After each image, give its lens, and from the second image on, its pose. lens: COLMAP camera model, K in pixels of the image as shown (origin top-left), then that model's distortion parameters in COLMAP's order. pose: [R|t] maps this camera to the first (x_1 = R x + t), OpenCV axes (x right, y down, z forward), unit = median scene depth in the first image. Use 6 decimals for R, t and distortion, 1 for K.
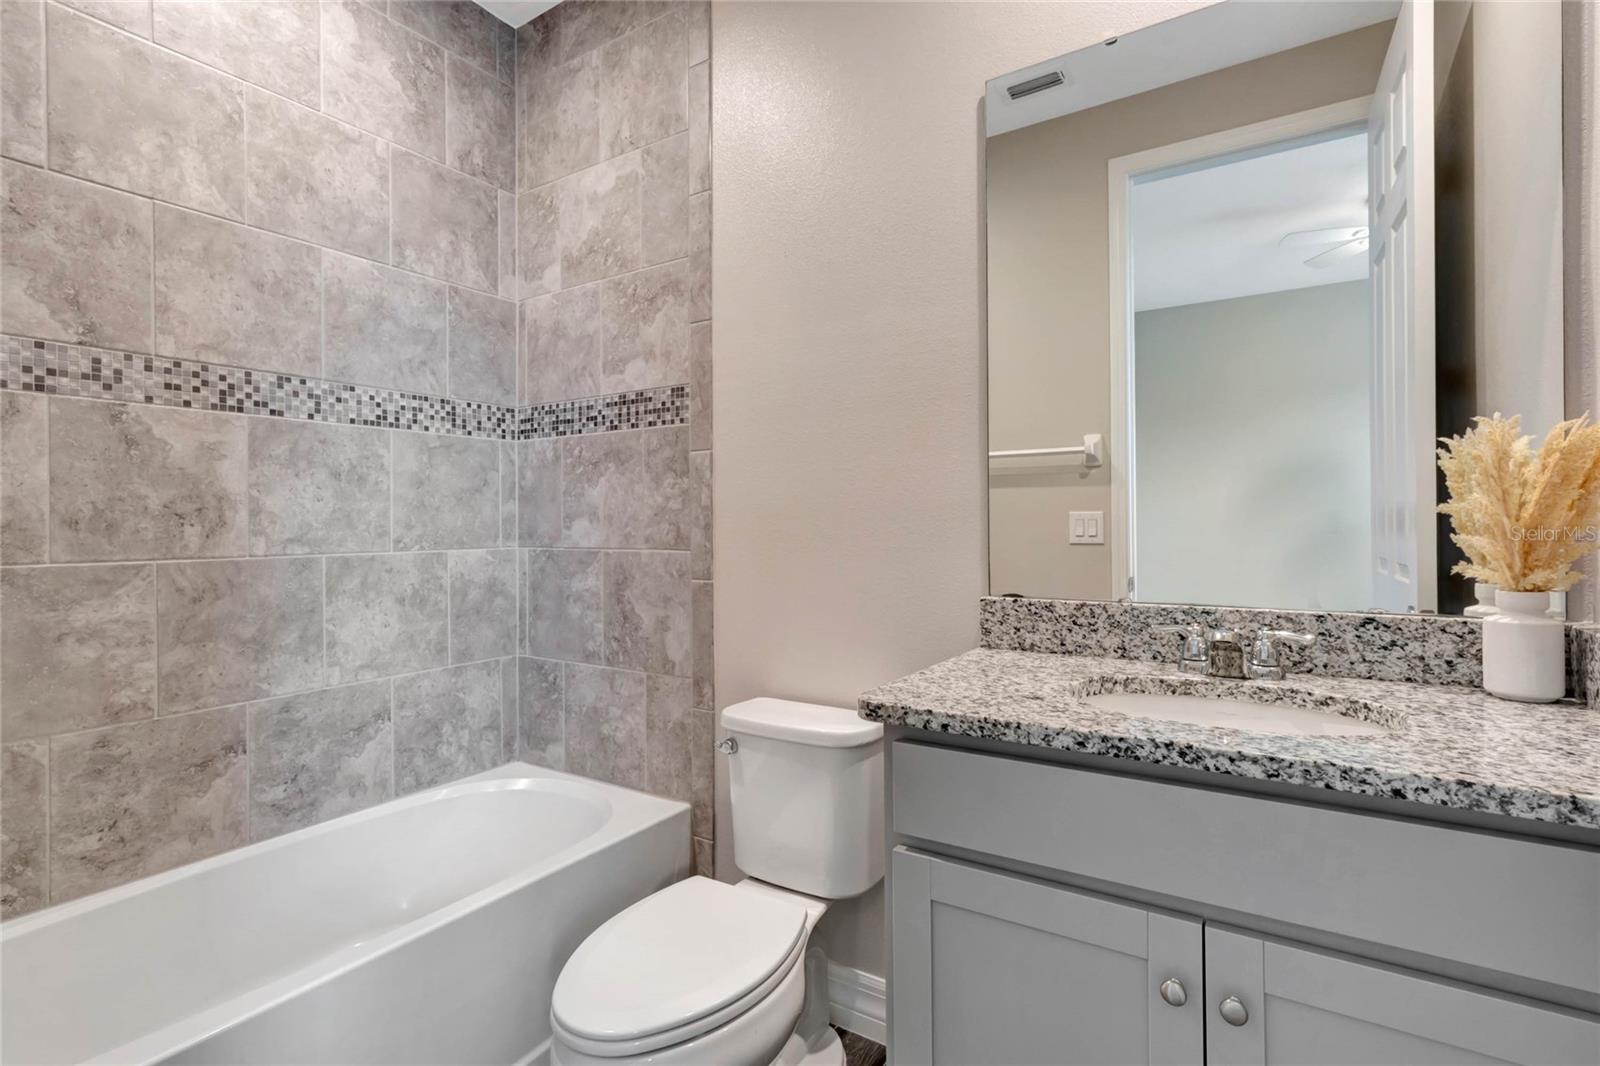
lens RADIAL K [[765.6, 0, 802.4], [0, 765.6, 533.6], [0, 0, 1]] dist [-0.003086, -0.001222]
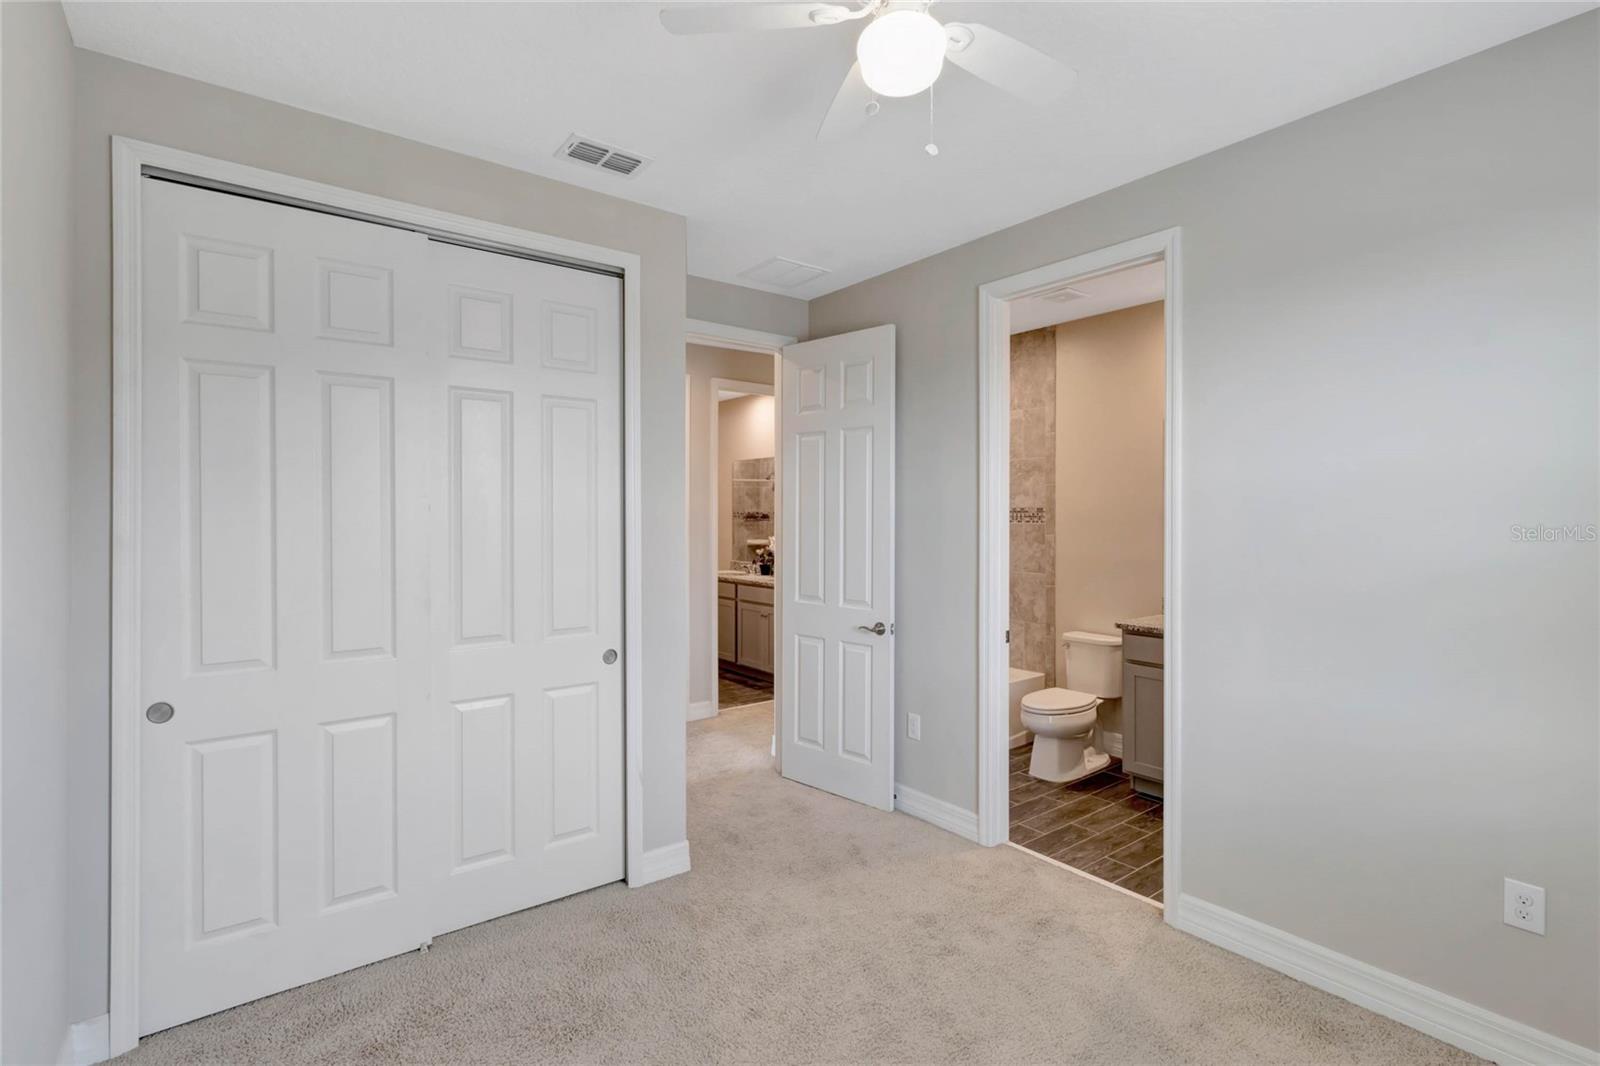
lens RADIAL K [[765.6, 0, 792.3], [0, 765.6, 527.9], [0, 0, 1]] dist [-0.003086, -0.001222]
pose [[0.942206, 0.006032, -0.334980, -0.086930], [-0.003839, 0.999967, 0.007208, -0.142556], [0.335013, -0.005505, 0.942198, -1.646857]]
